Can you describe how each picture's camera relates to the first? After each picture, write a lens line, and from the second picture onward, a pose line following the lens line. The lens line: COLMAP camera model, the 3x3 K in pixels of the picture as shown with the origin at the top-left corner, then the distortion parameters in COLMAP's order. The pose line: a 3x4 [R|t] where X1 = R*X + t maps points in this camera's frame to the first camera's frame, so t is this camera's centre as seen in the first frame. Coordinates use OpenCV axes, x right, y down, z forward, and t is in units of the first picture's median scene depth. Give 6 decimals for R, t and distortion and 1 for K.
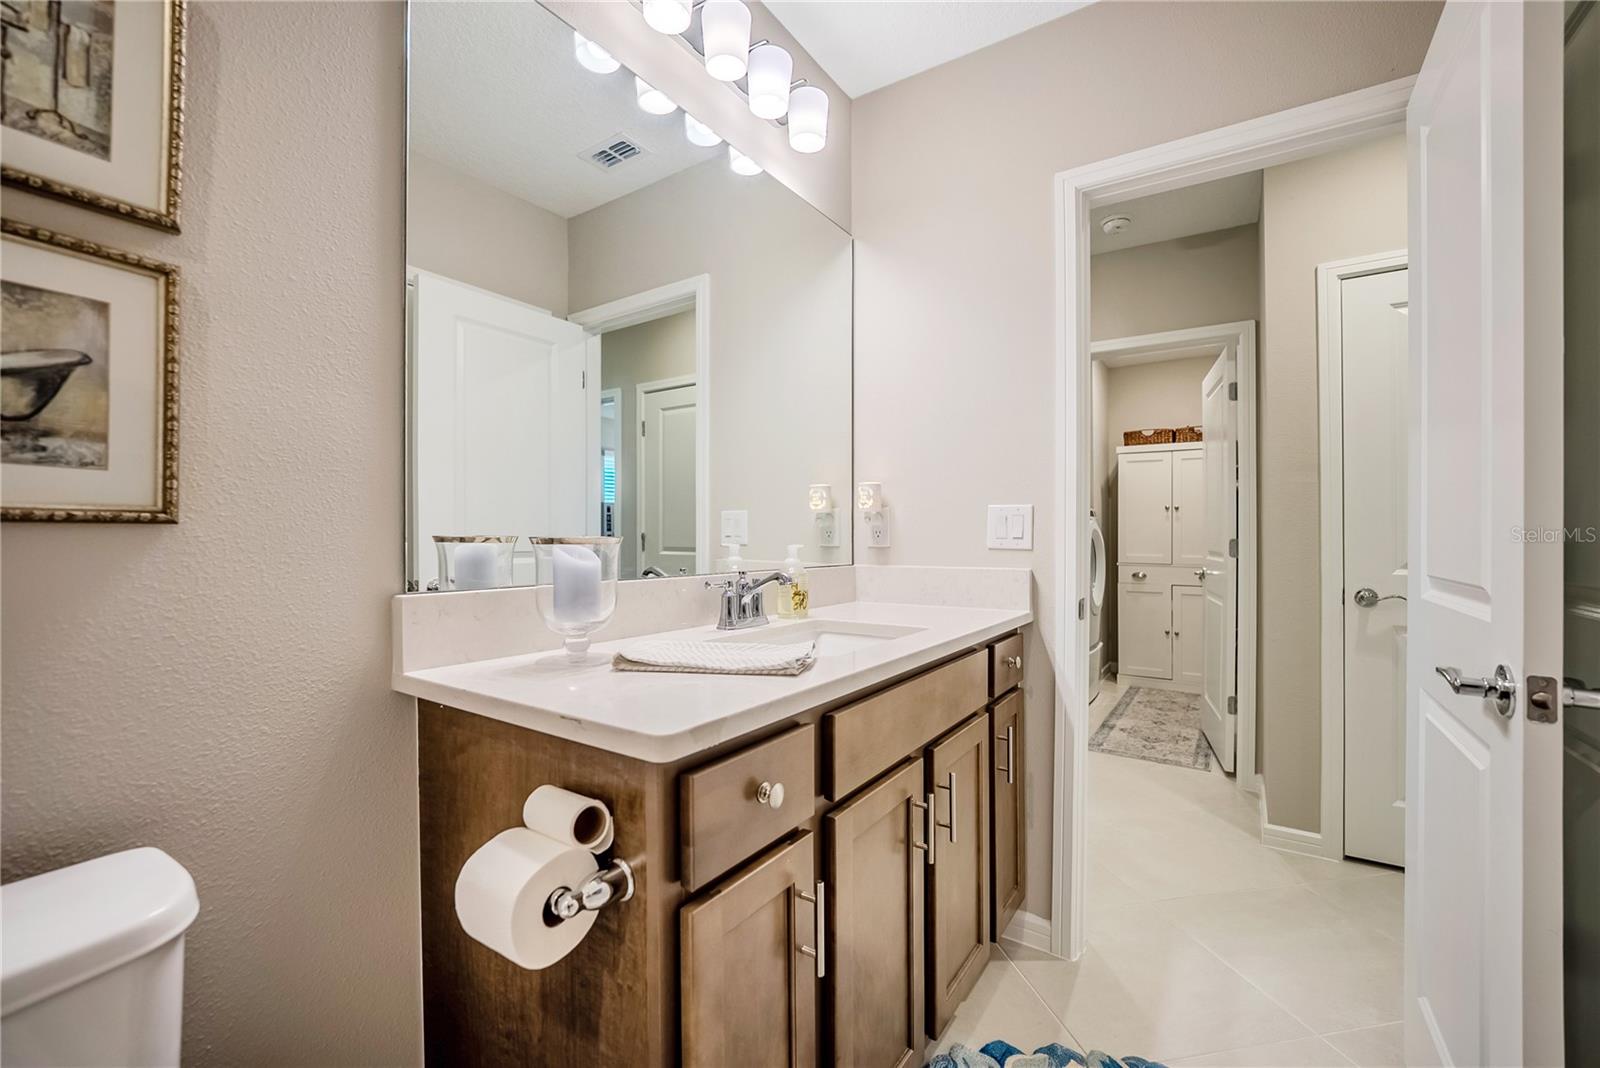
lens RADIAL K [[670.5, 0, 793.6], [0, 670.5, 521.4], [0, 0, 1]] dist [-0.014357, -0.000244]
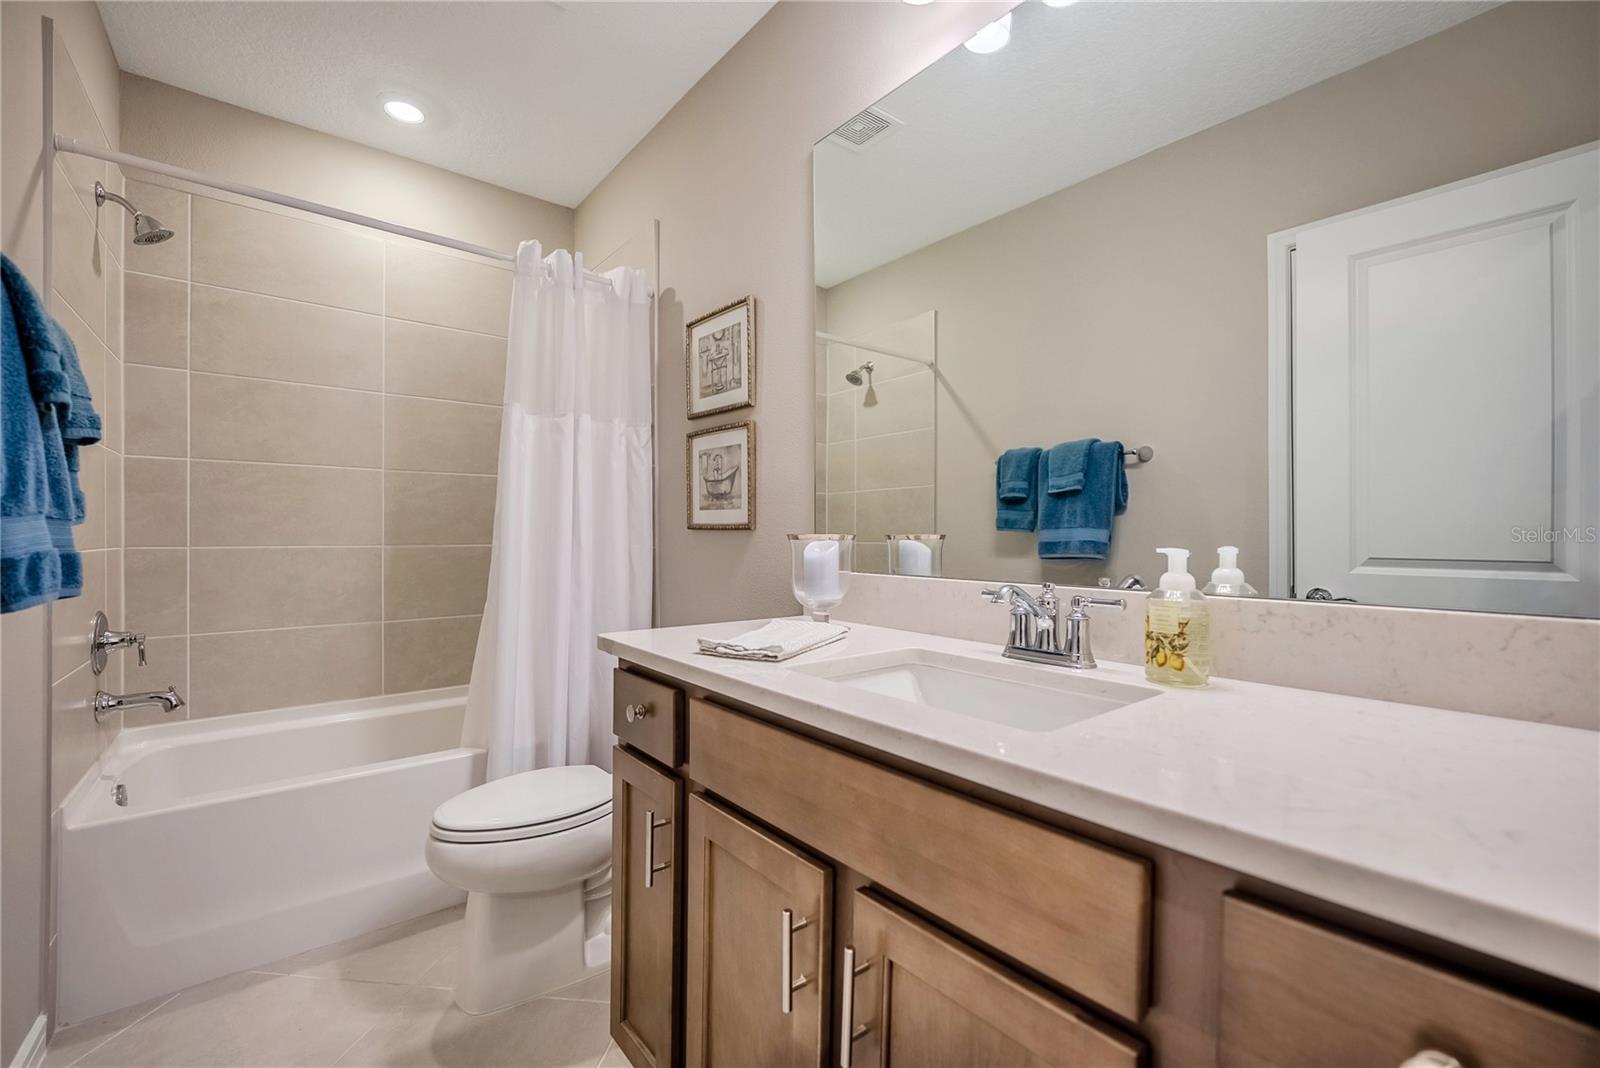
lens RADIAL K [[670.5, 0, 793.6], [0, 670.5, 521.4], [0, 0, 1]] dist [-0.014357, -0.000244]
pose [[-0.281617, -0.019811, -0.959323, 1.397827], [0.021592, 0.999403, -0.026977, 0.044475], [0.959284, -0.028311, -0.281021, 1.929554]]
